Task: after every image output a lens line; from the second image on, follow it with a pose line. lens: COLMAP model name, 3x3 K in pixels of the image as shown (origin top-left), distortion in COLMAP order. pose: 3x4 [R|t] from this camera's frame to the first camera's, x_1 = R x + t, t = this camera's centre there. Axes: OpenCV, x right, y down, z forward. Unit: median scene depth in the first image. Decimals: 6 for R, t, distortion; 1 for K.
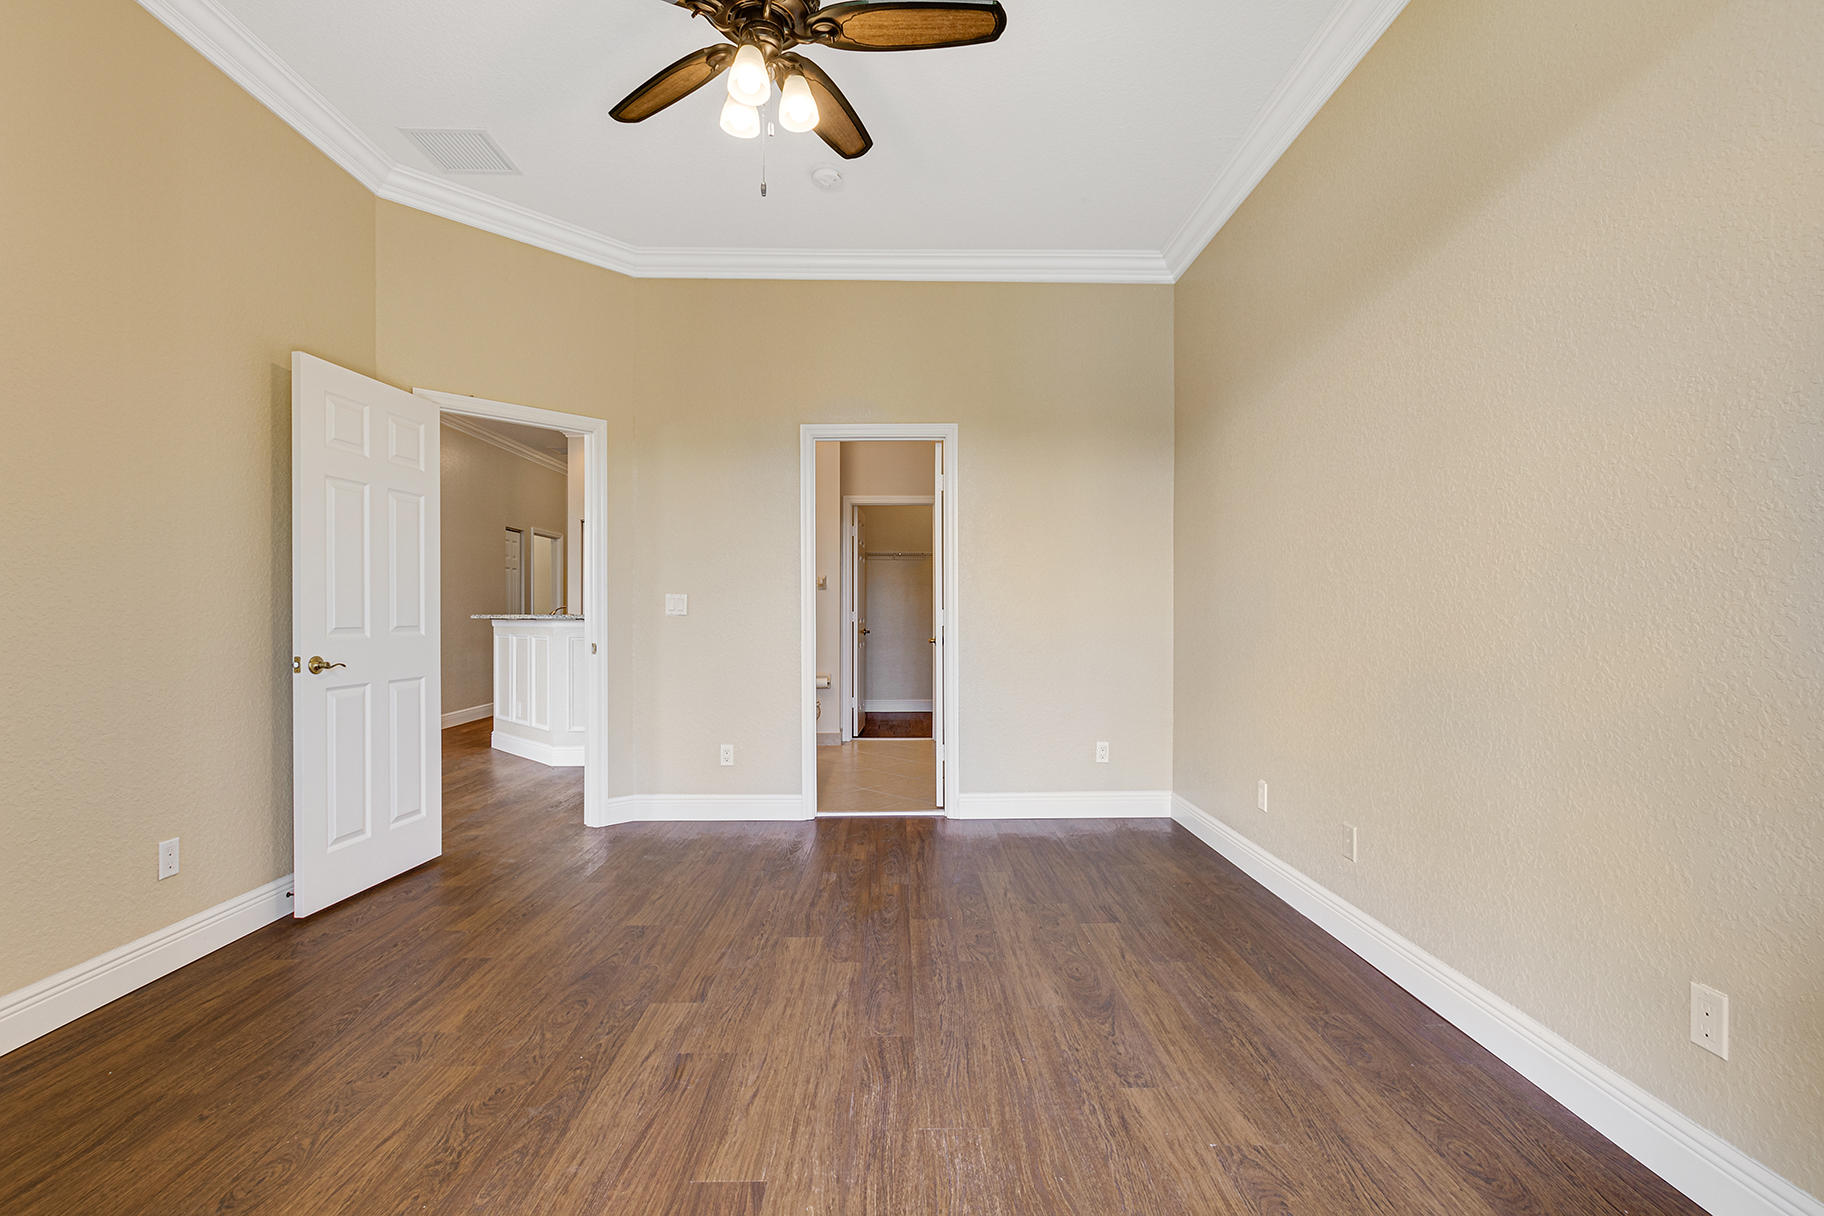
lens RADIAL K [[819.7, 0, 910.1], [0, 819.7, 612.5], [0, 0, 1]] dist [0.001380, 0.000251]
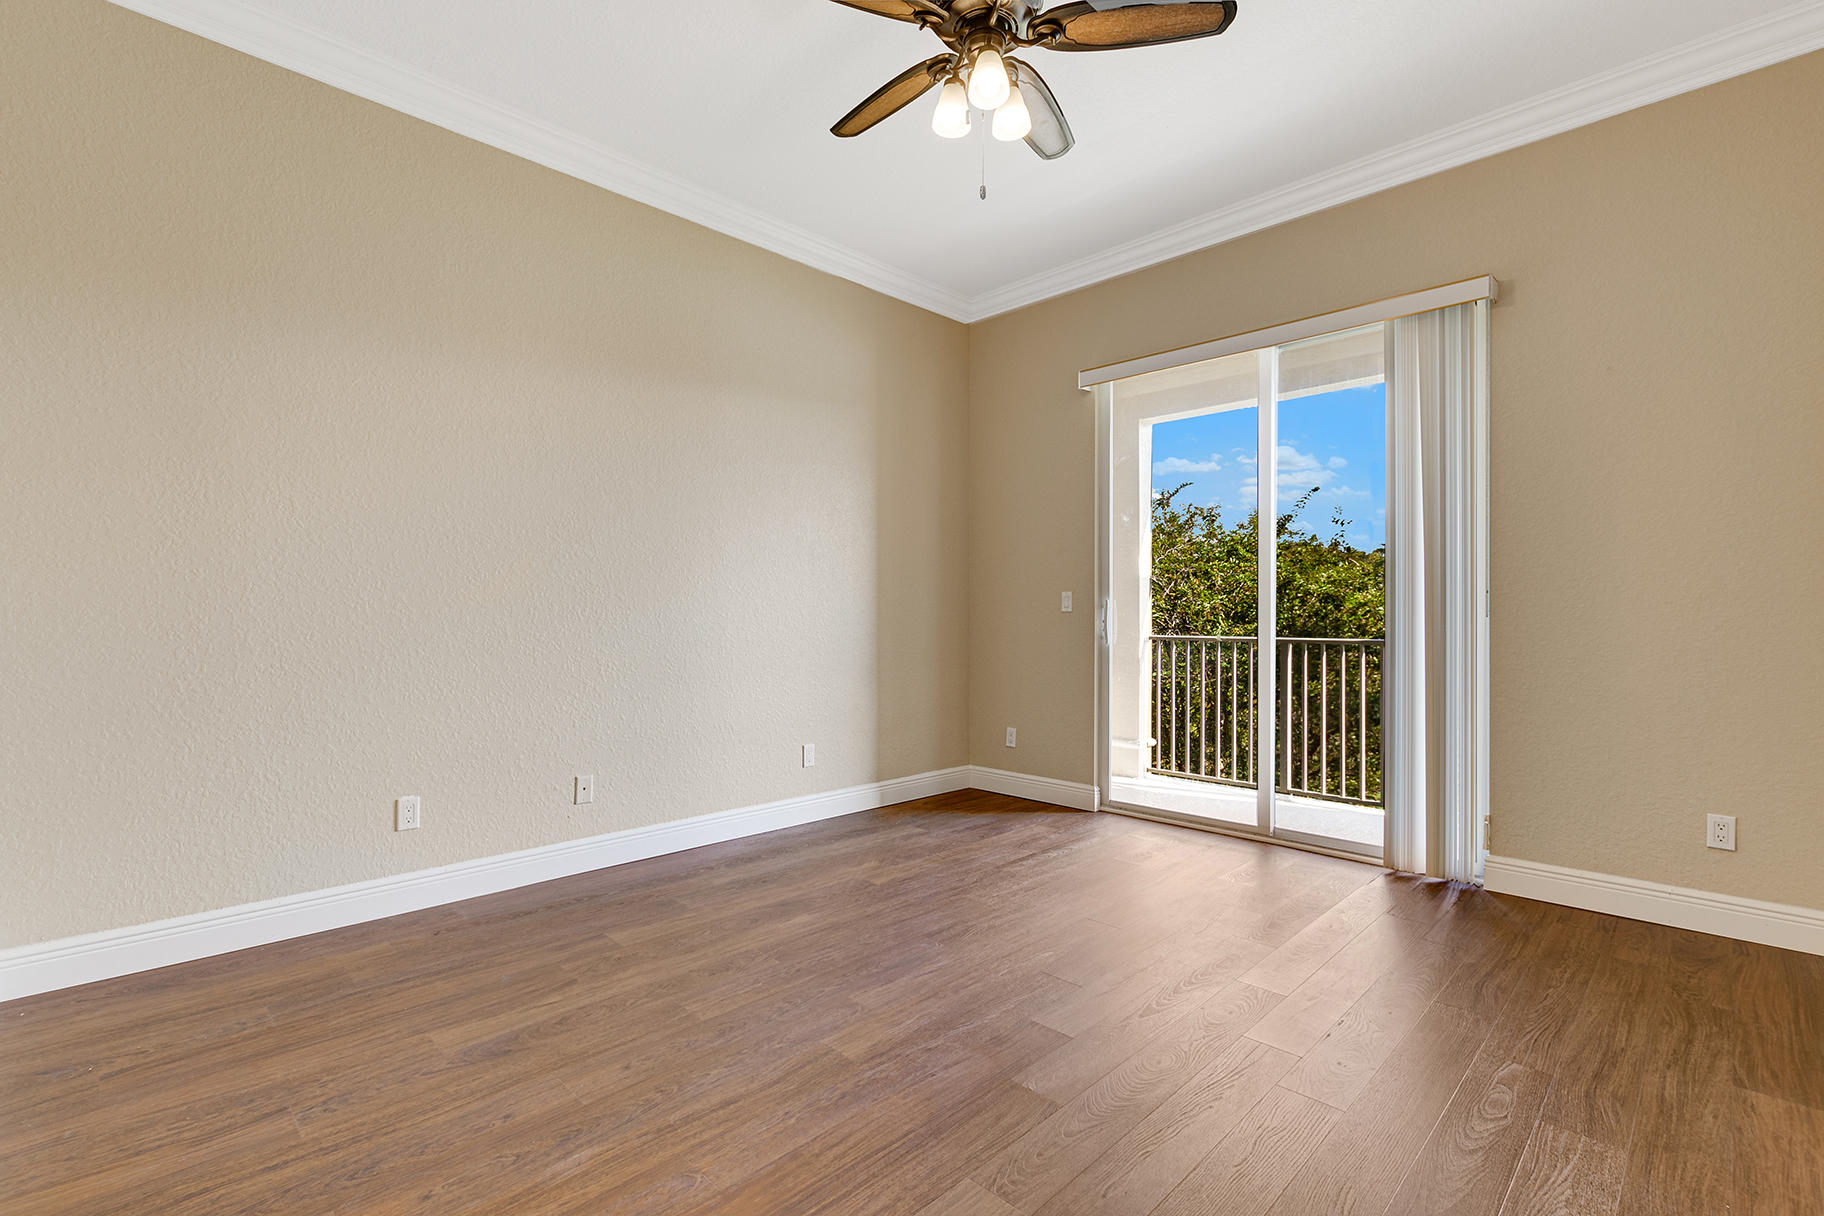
lens RADIAL K [[819.7, 0, 910.1], [0, 819.7, 612.5], [0, 0, 1]] dist [0.001380, 0.000251]
pose [[-0.694028, 0.000168, 0.719948, -0.764109], [-0.003071, 0.999990, -0.003194, 0.009988], [-0.719941, -0.004428, -0.694021, 1.596073]]
